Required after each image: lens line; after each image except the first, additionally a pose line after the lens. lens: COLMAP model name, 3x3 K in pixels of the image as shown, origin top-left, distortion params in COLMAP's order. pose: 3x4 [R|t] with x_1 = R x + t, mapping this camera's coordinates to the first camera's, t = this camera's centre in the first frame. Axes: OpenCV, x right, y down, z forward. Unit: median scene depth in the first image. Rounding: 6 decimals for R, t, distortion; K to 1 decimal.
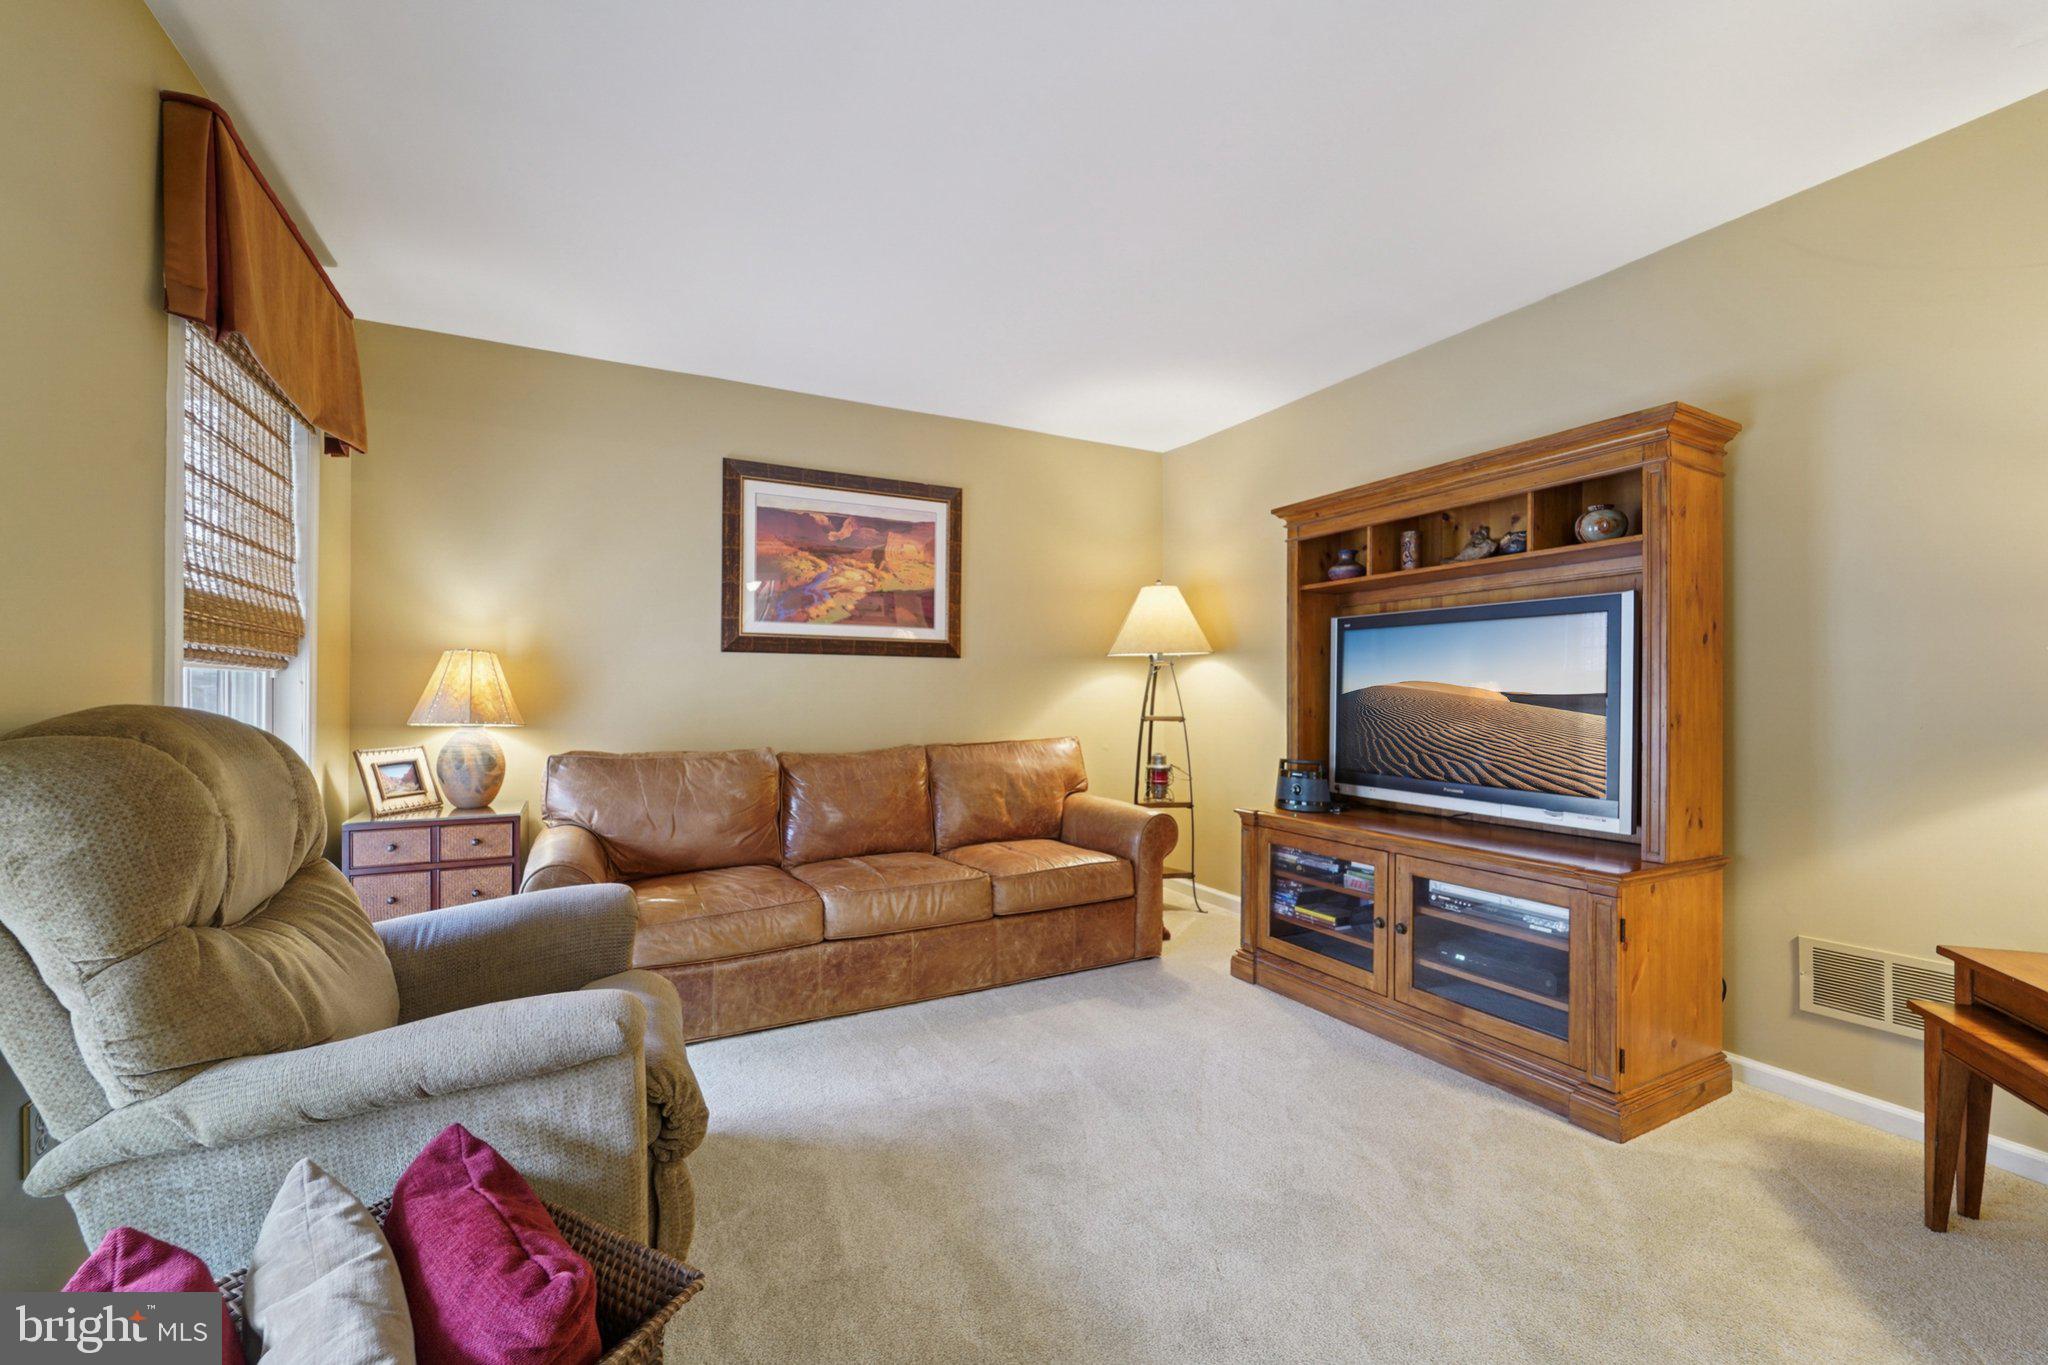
lens RADIAL K [[832.4, 0, 1025.6], [0, 832.4, 687.6], [0, 0, 1]] dist [-0.006755, -0.001887]
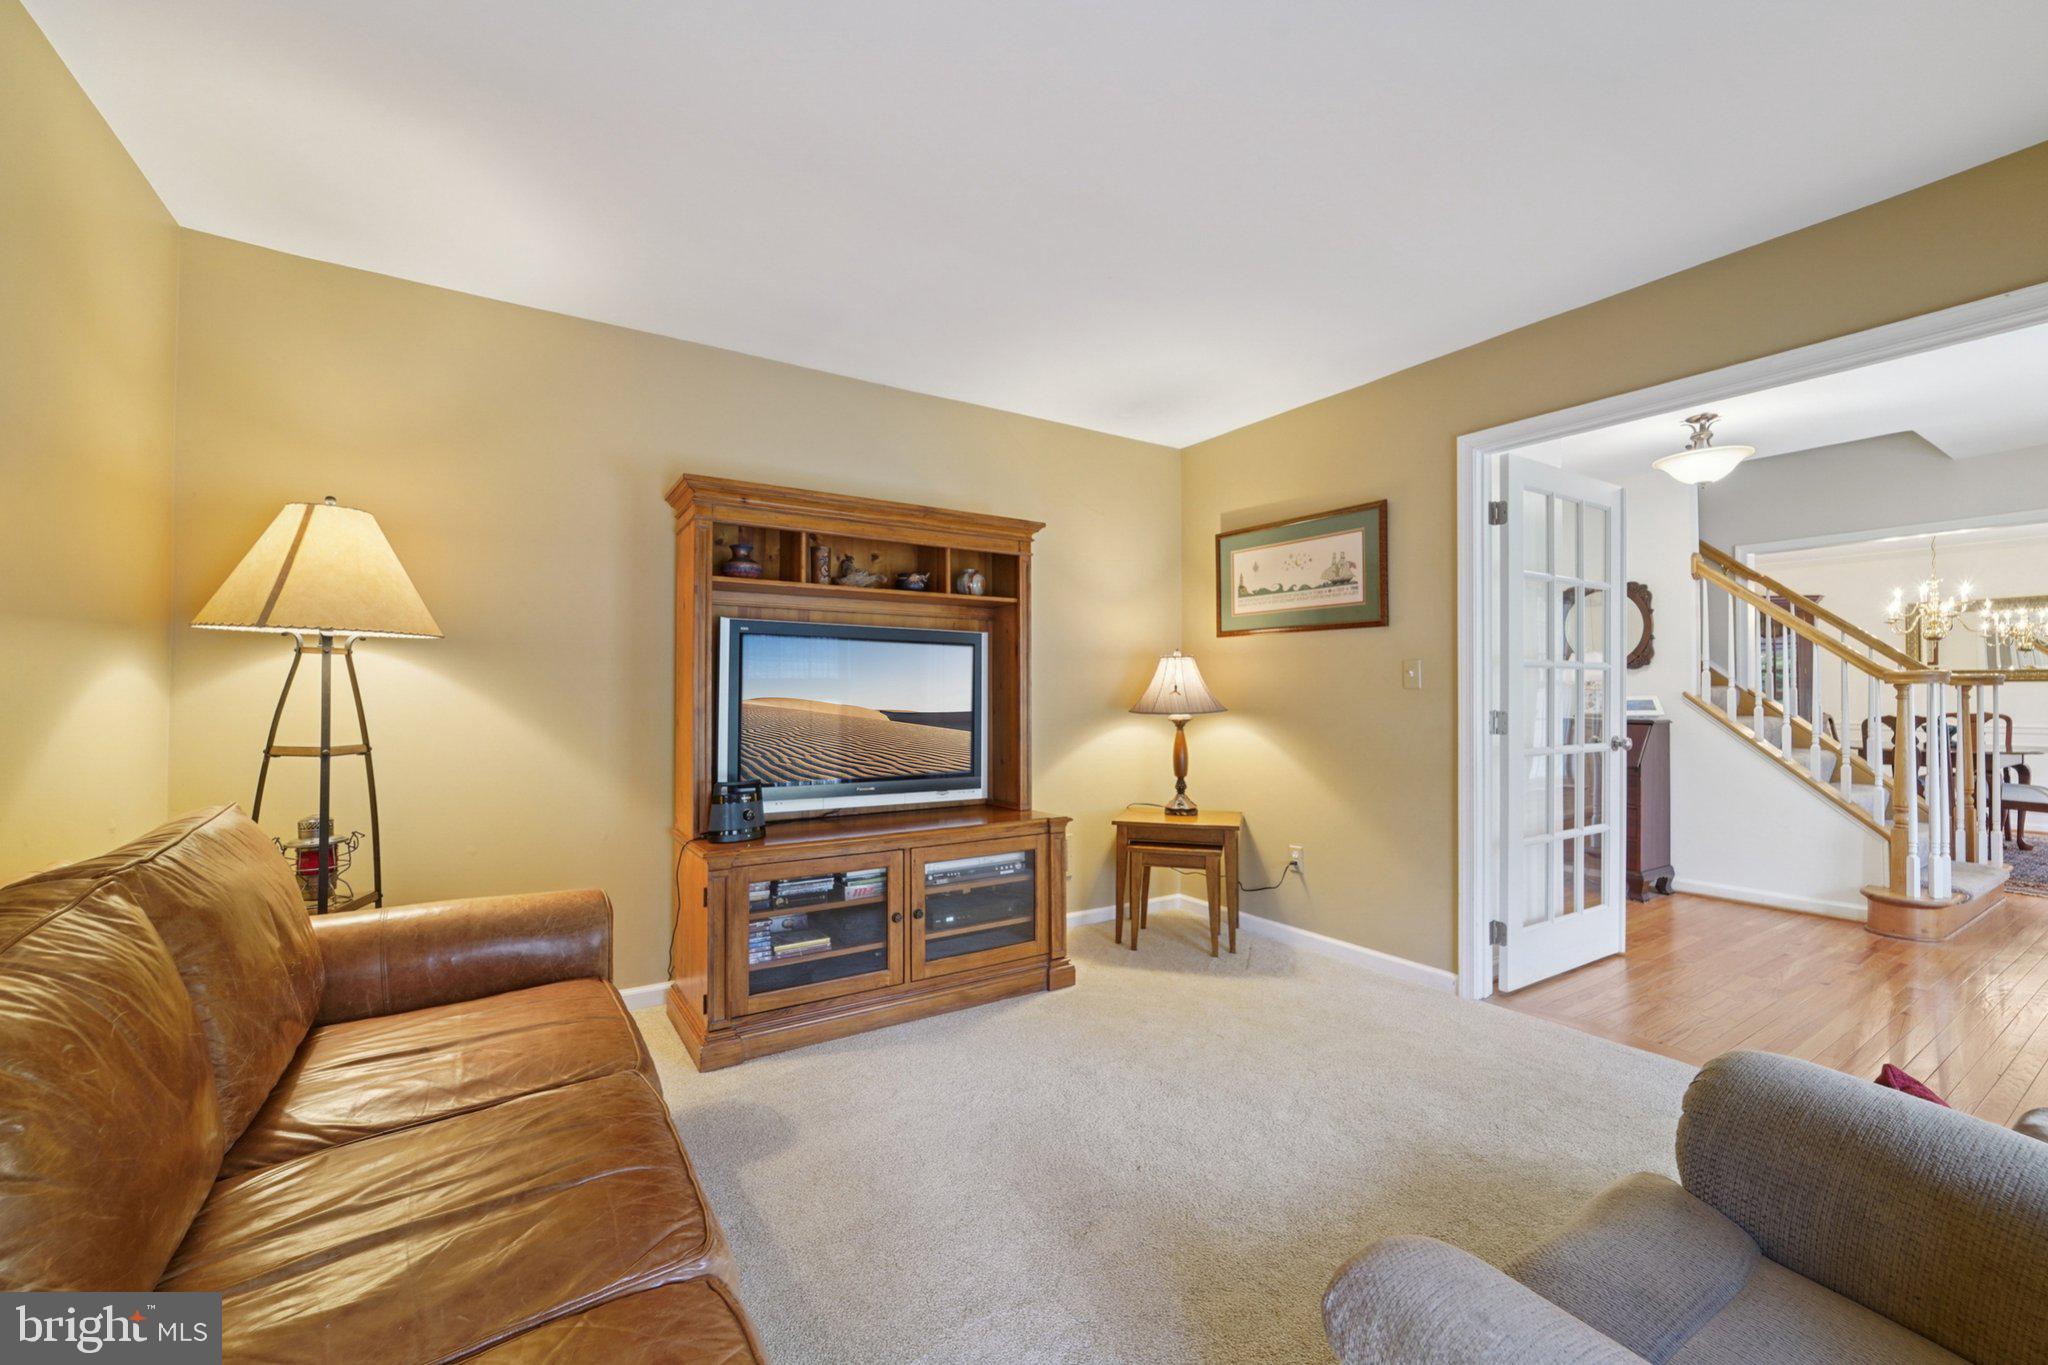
lens RADIAL K [[832.4, 0, 1021.6], [0, 832.4, 687.8], [0, 0, 1]] dist [-0.006755, -0.001887]
pose [[-0.095273, 0.009906, 0.995402, -0.655803], [-0.007081, 0.999918, -0.010628, -0.002776], [-0.995426, -0.008061, -0.095195, 0.941815]]
